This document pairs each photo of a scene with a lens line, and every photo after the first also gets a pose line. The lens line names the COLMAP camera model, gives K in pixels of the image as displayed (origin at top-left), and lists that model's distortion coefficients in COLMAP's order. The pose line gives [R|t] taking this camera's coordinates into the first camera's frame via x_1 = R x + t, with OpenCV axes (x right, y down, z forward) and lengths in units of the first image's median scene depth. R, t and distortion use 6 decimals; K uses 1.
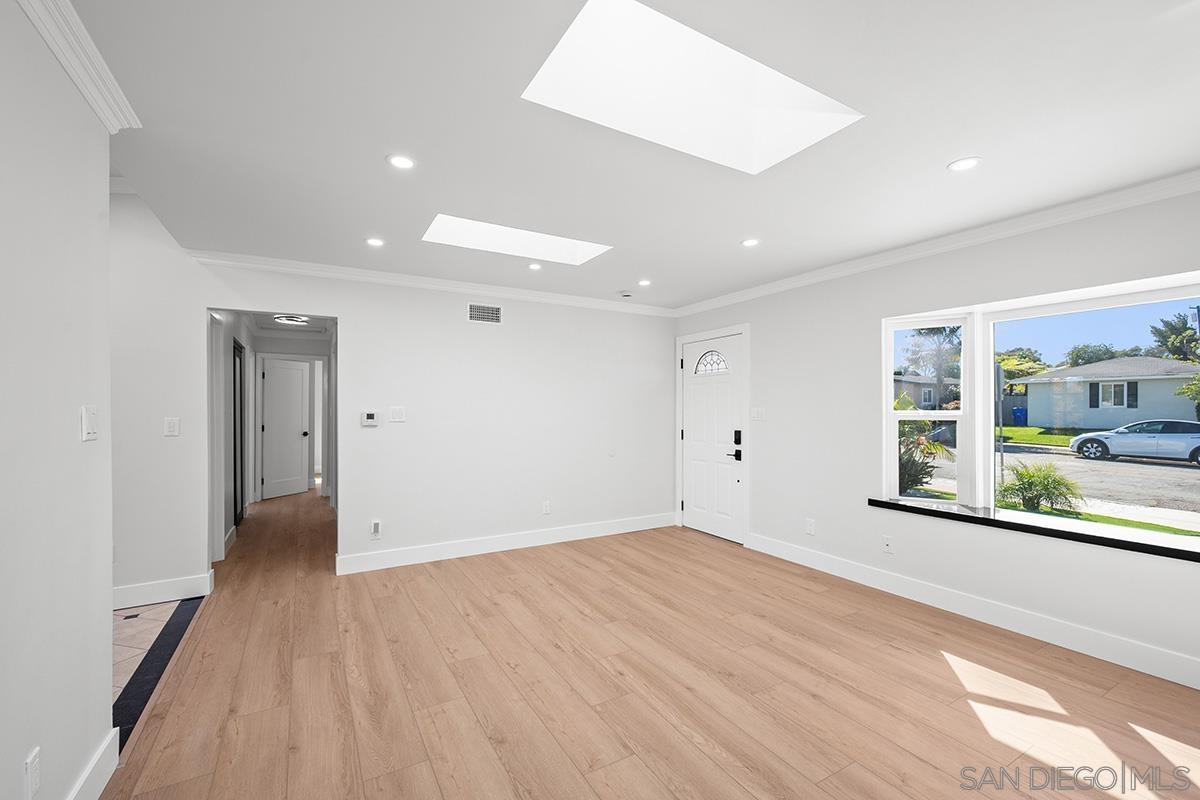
lens RADIAL K [[505.7, 0, 595.8], [0, 505.7, 406.5], [0, 0, 1]] dist [0.000981, 0.000219]
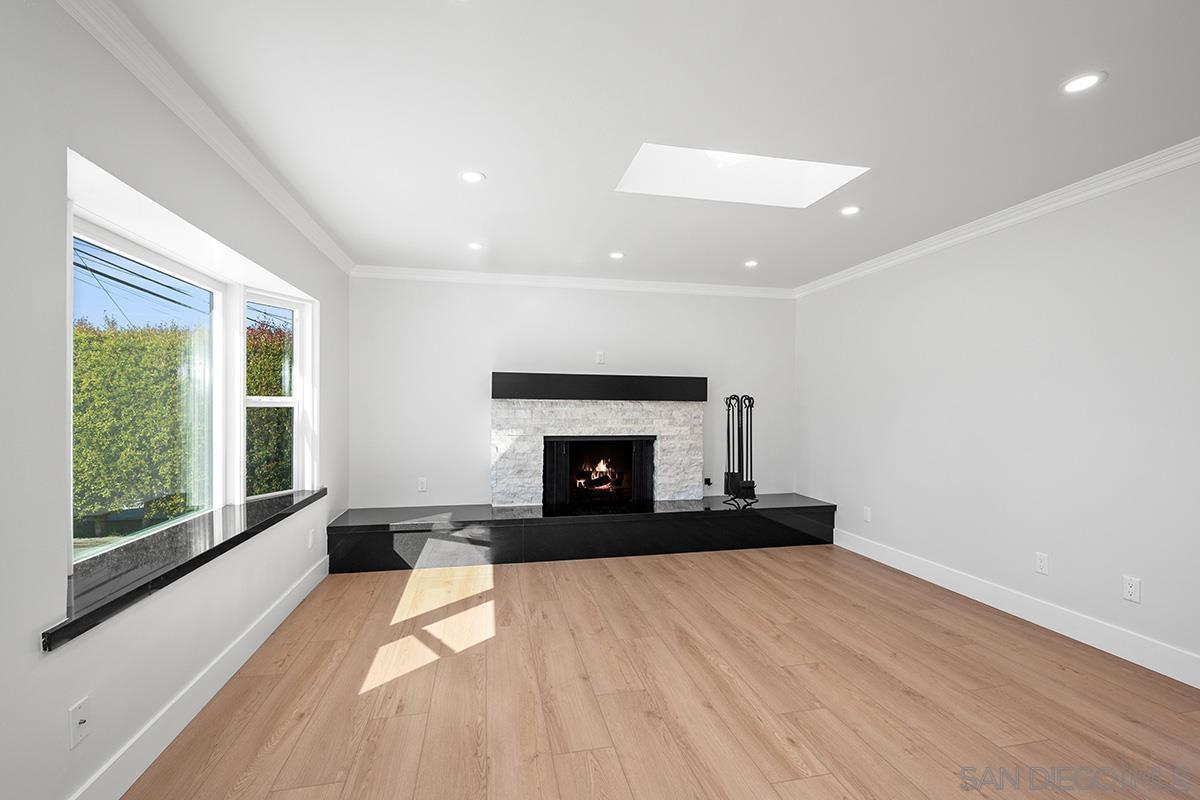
lens RADIAL K [[526.0, 0, 600.8], [0, 526.0, 407.0], [0, 0, 1]] dist [0.000869, 0.000100]
pose [[-0.952925, -0.003033, 0.303190, 0.065085], [-0.001753, 0.999988, 0.004493, 0.023292], [-0.303200, 0.003749, -0.952920, 1.412575]]
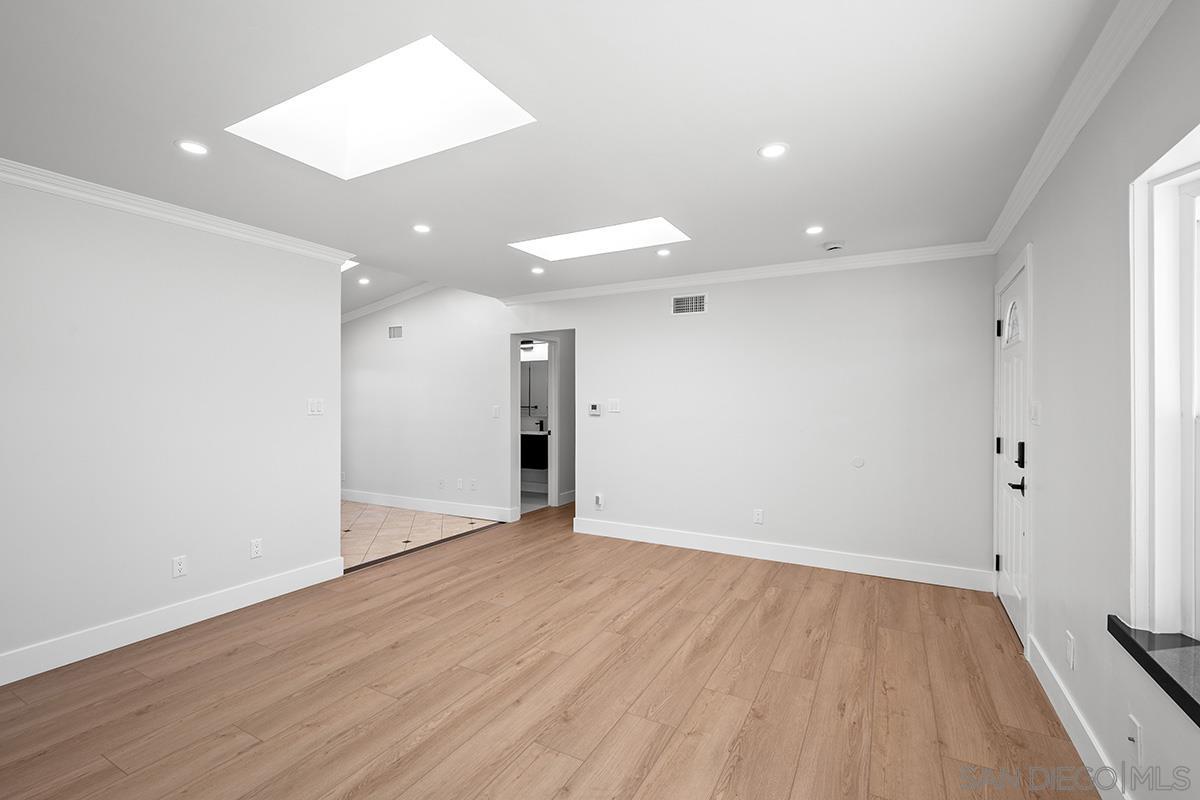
lens RADIAL K [[523.3, 0, 600.0], [0, 523.3, 400.0], [0, 0, 1]] dist [-0.000719, -0.000105]
pose [[0.516279, 0.001730, -0.856419, 0.795522], [-0.000881, 0.999999, 0.001488, 0.000532], [0.856420, -0.000014, 0.516279, 0.462833]]
